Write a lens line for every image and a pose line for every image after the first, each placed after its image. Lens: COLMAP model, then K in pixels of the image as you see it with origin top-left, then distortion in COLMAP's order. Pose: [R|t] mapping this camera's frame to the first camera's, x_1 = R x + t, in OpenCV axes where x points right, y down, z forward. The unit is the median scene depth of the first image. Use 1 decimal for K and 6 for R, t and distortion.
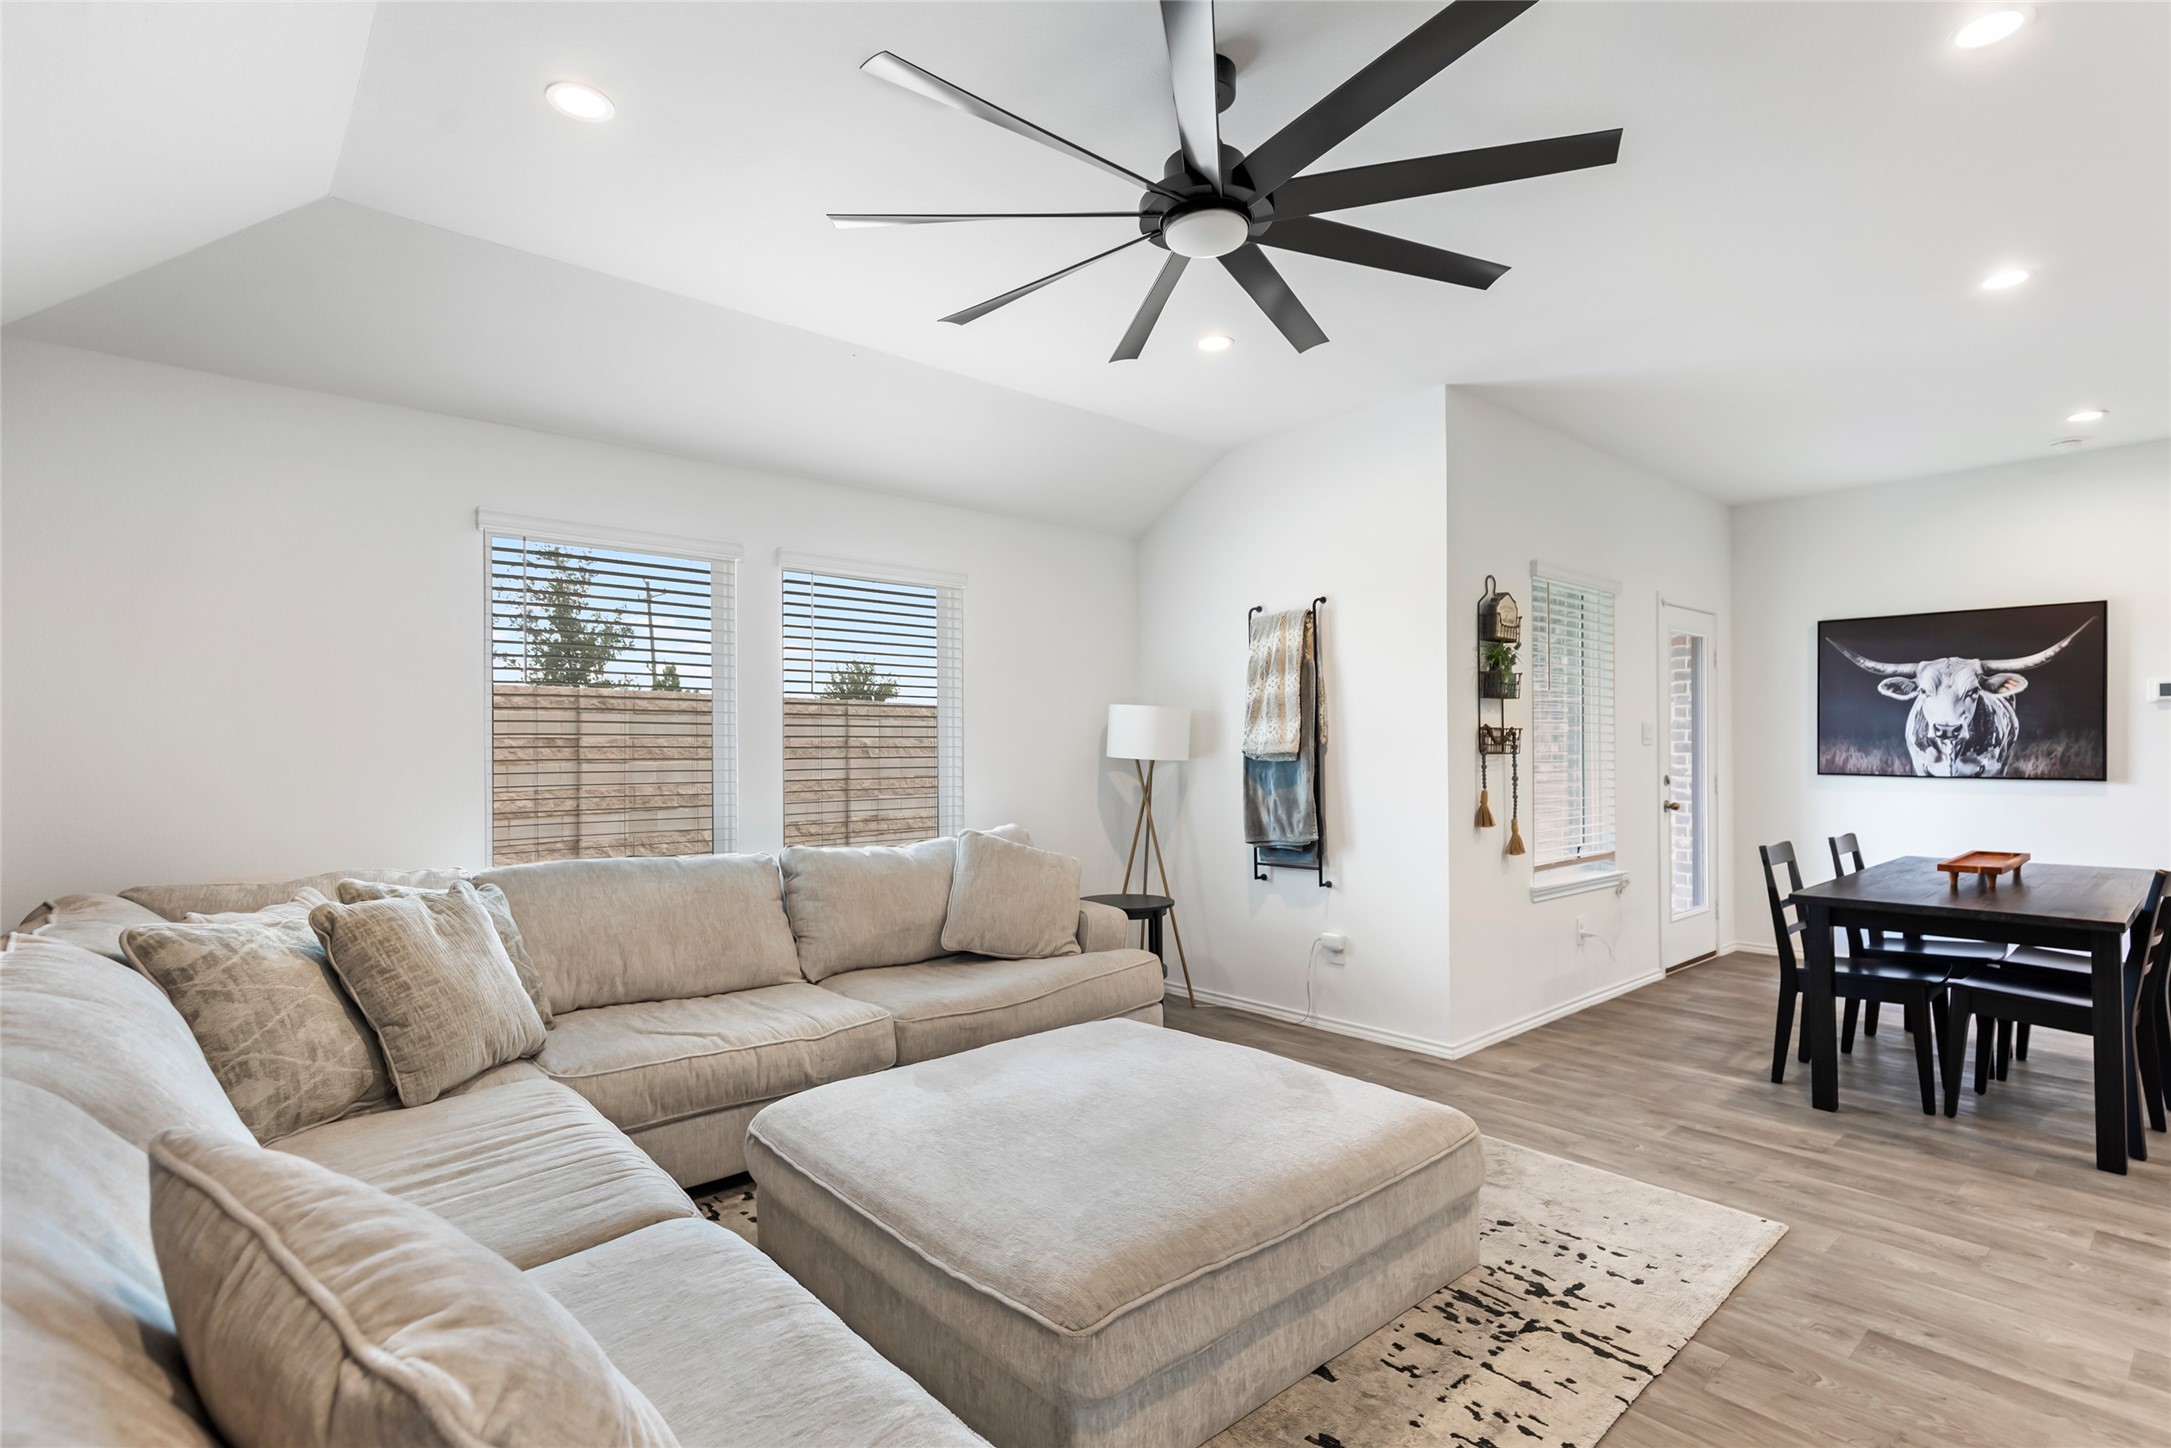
lens RADIAL K [[1032.1, 0, 1092.5], [0, 1032.1, 747.3], [0, 0, 1]] dist [0.000000, -0.000386]
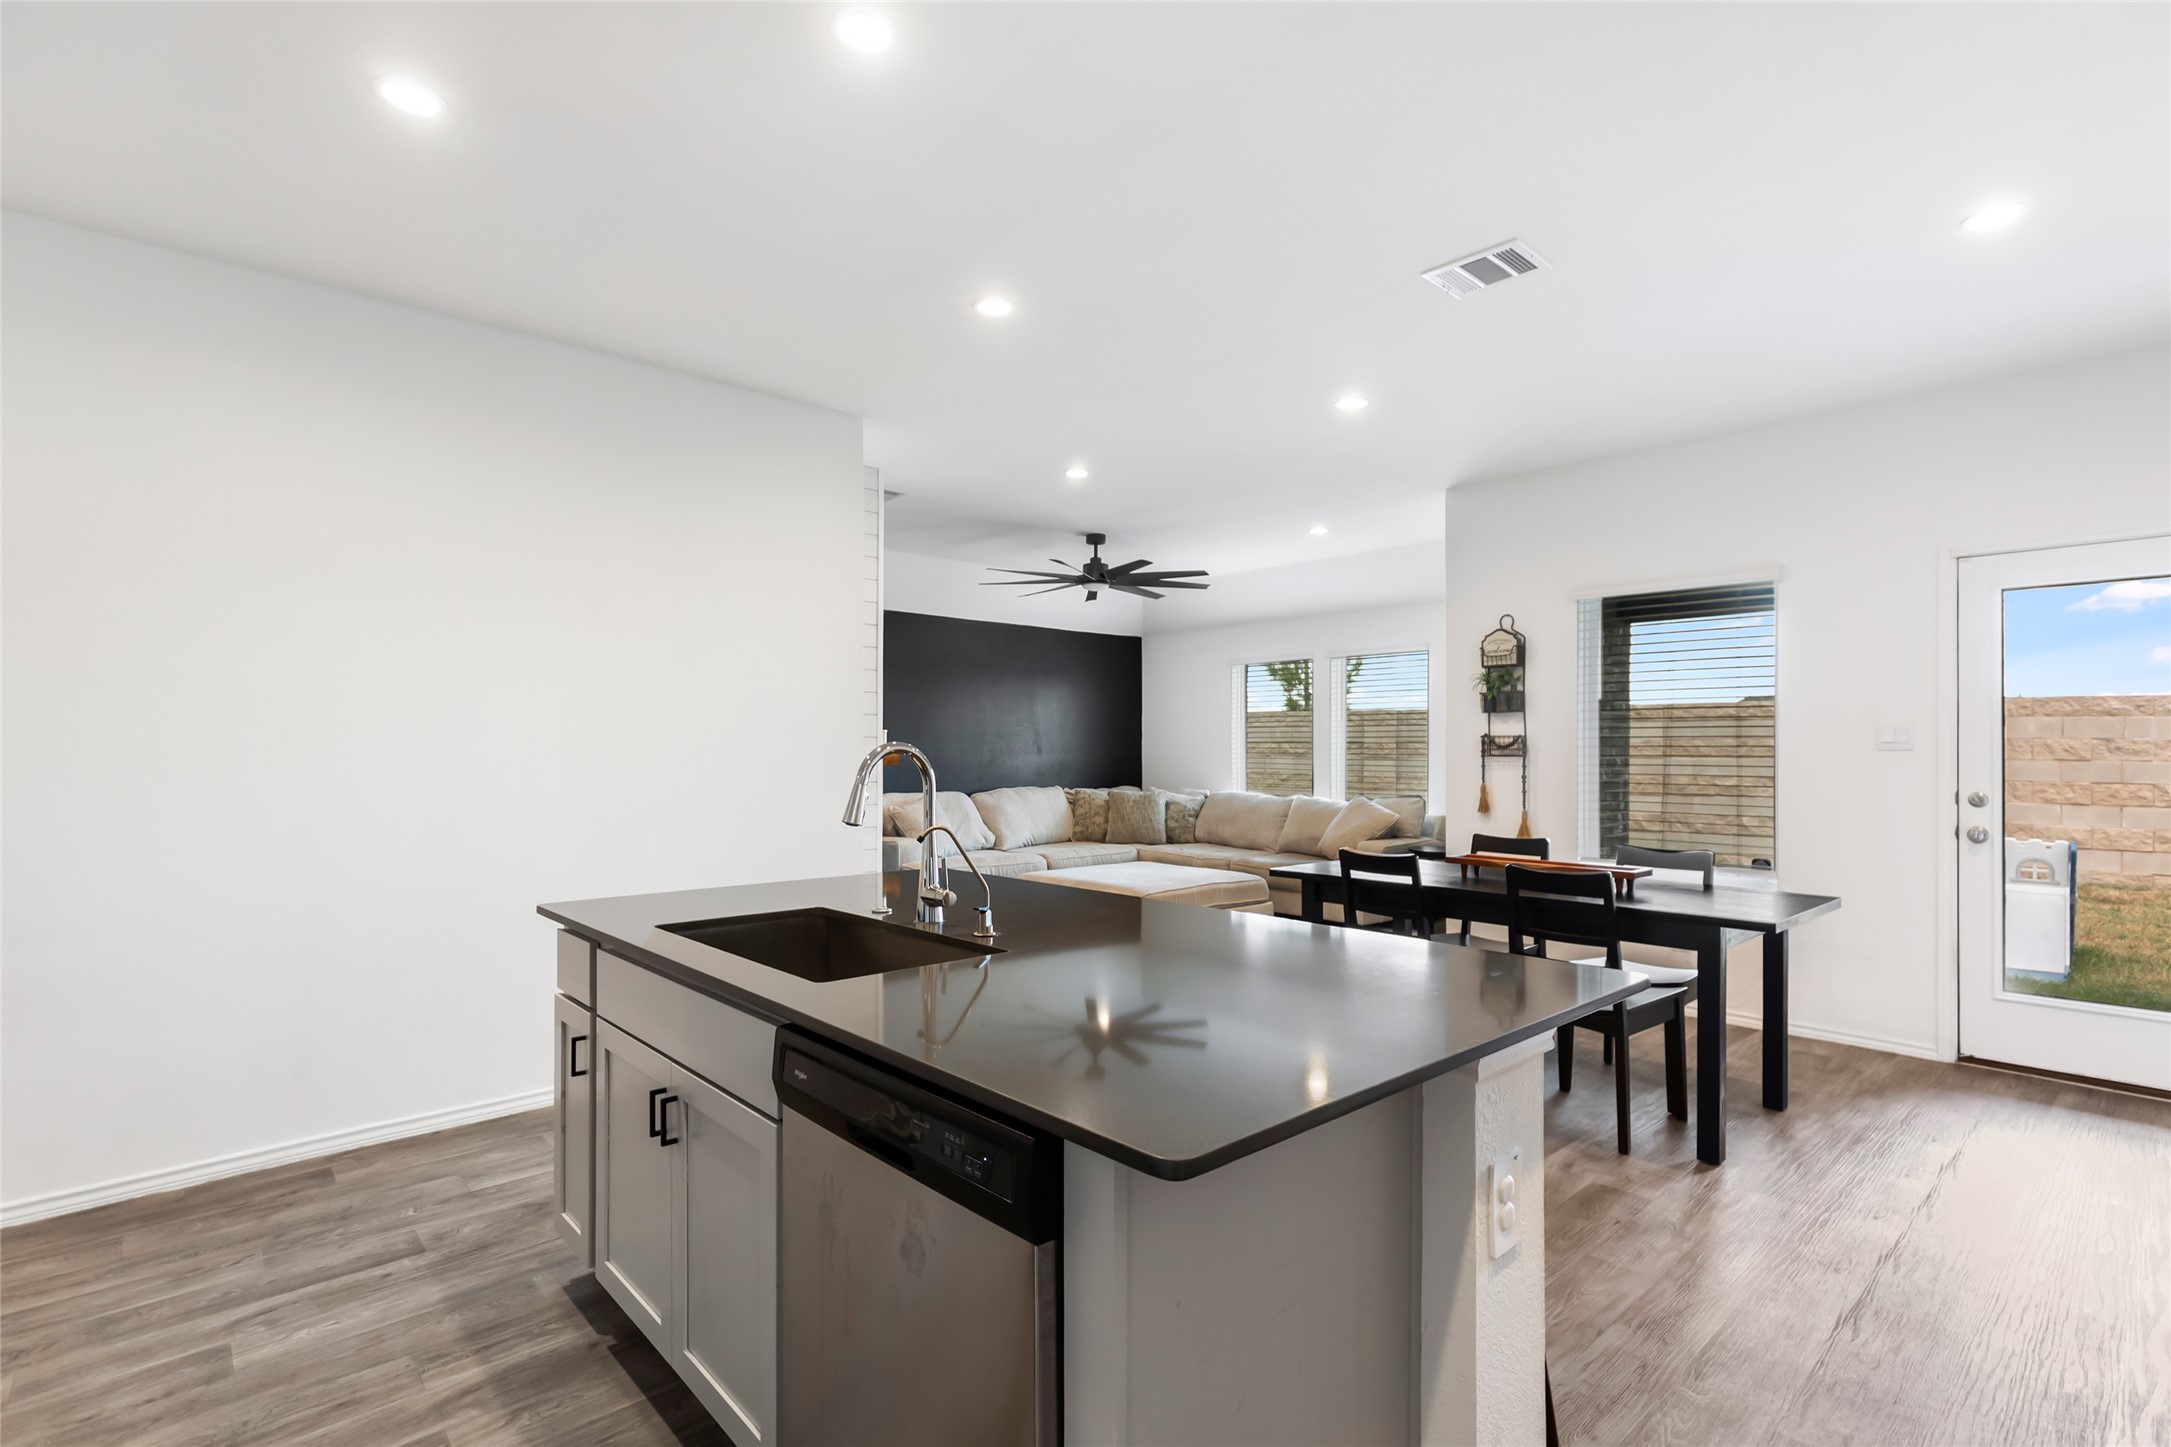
lens RADIAL K [[1032.1, 0, 1092.5], [0, 1032.1, 746.8], [0, 0, 1]] dist [0.000000, -0.000386]
pose [[0.016008, 0.005942, -0.999854, 1.318206], [-0.001953, 0.999981, 0.005912, -0.009312], [0.999870, 0.001858, 0.016020, 0.384321]]
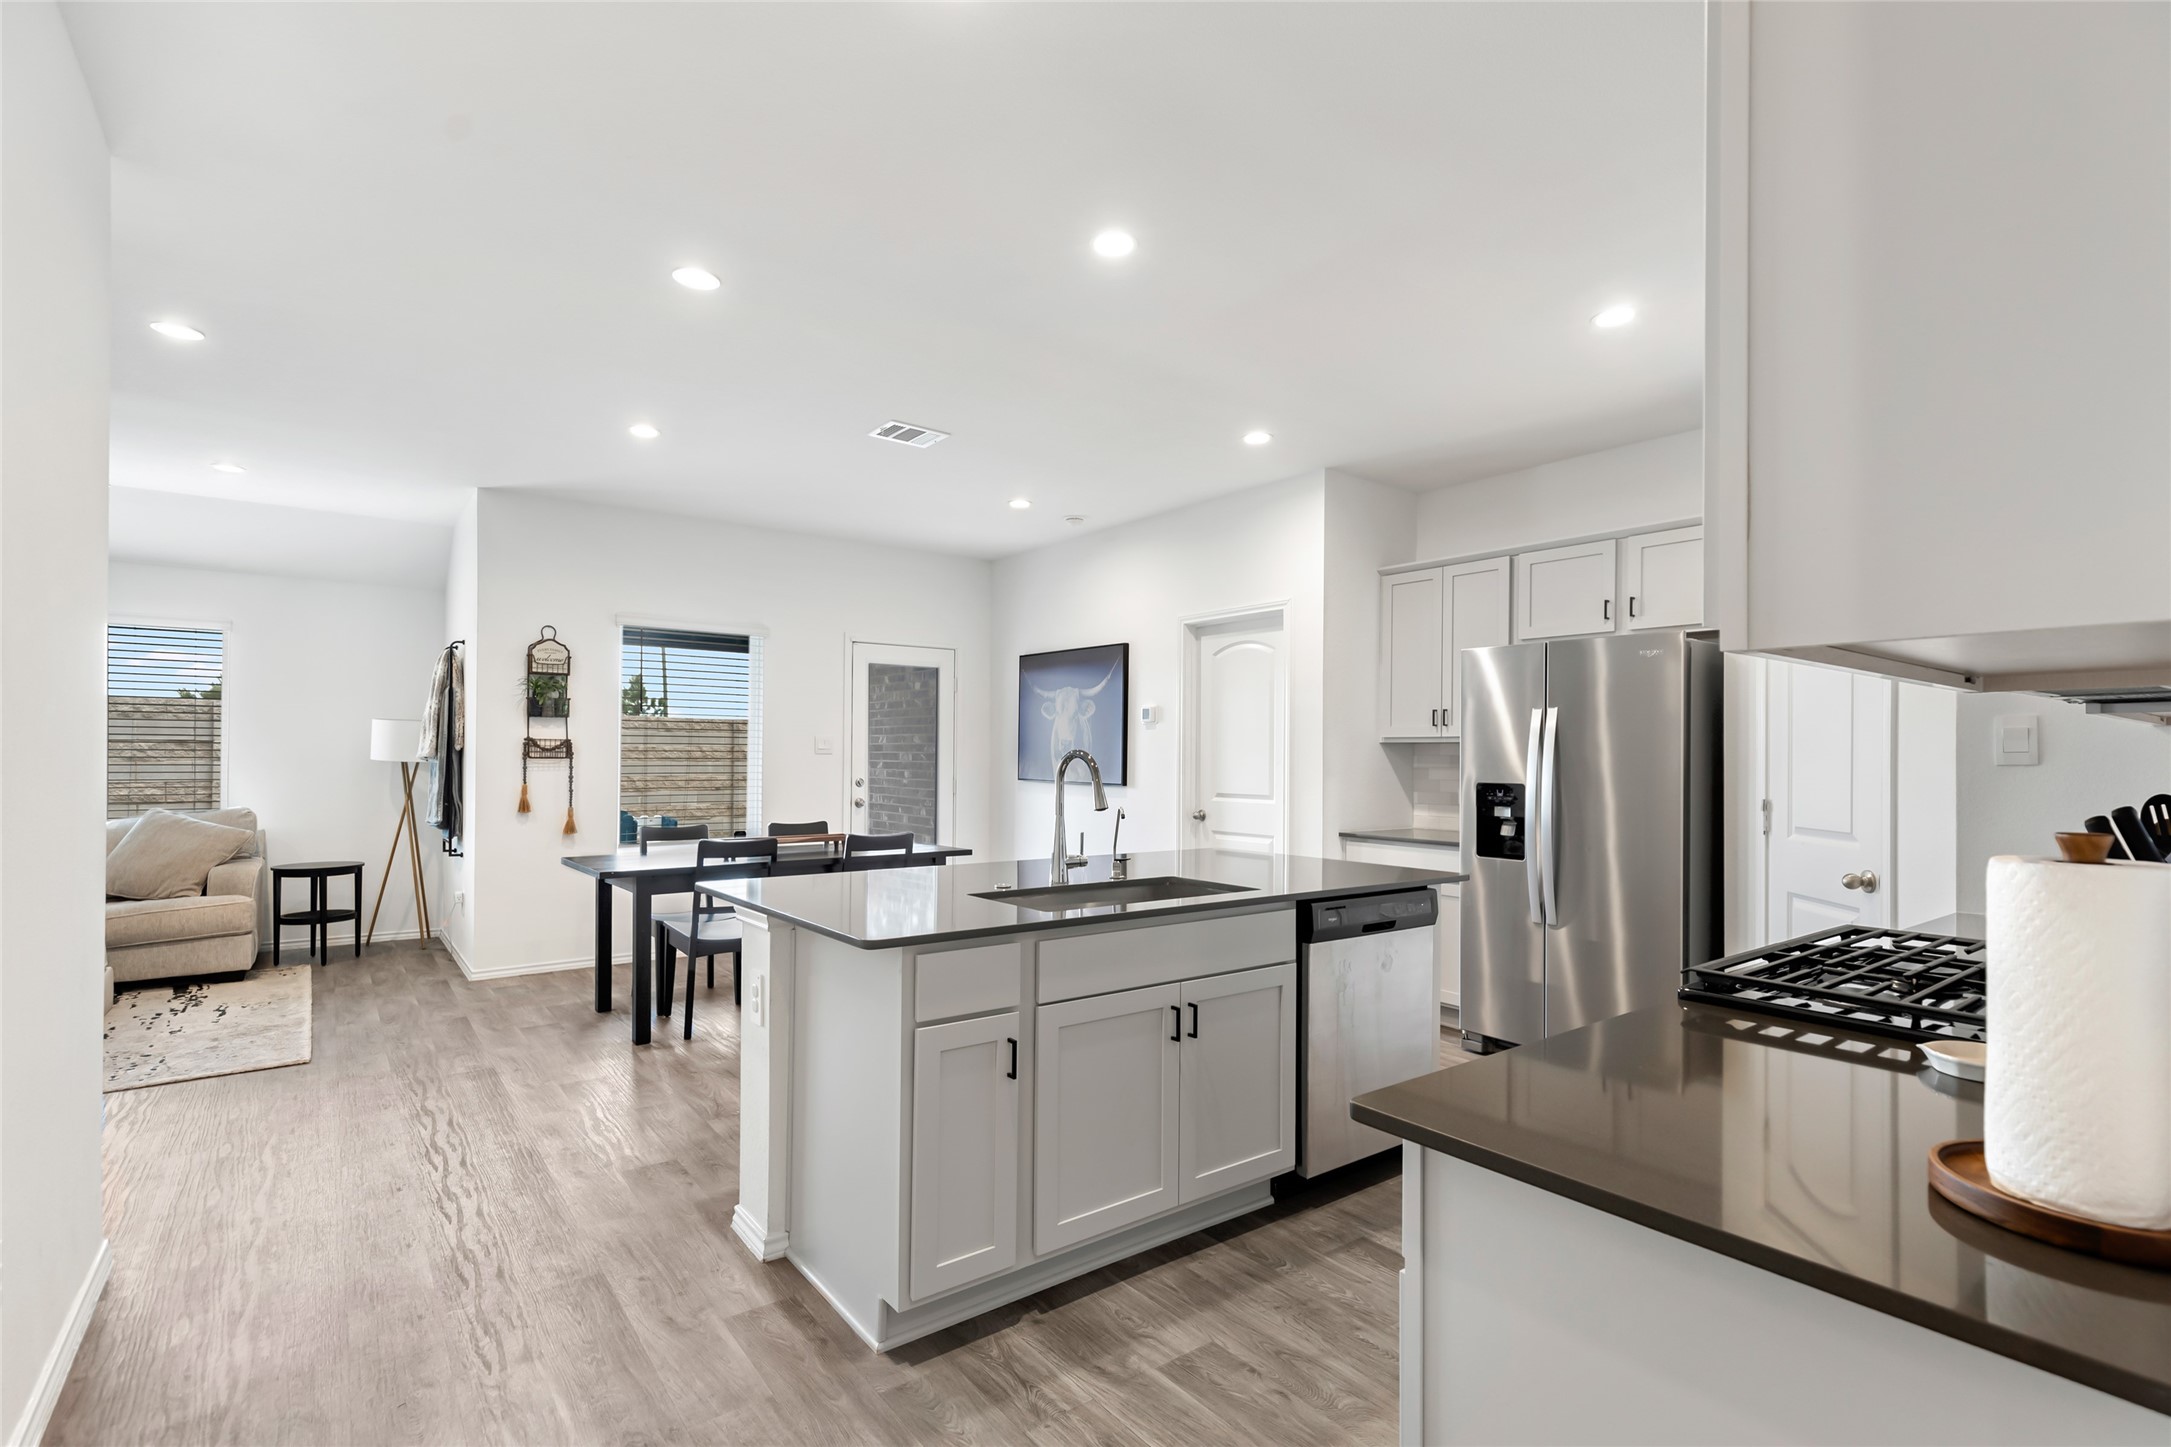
lens RADIAL K [[1032.1, 0, 1092.5], [0, 1032.1, 746.8], [0, 0, 1]] dist [0.000000, -0.000386]
pose [[0.998340, 0.009596, -0.056790, 0.945577], [-0.010248, 0.999885, -0.011199, -0.000705], [0.056676, 0.011762, 0.998323, -0.242755]]
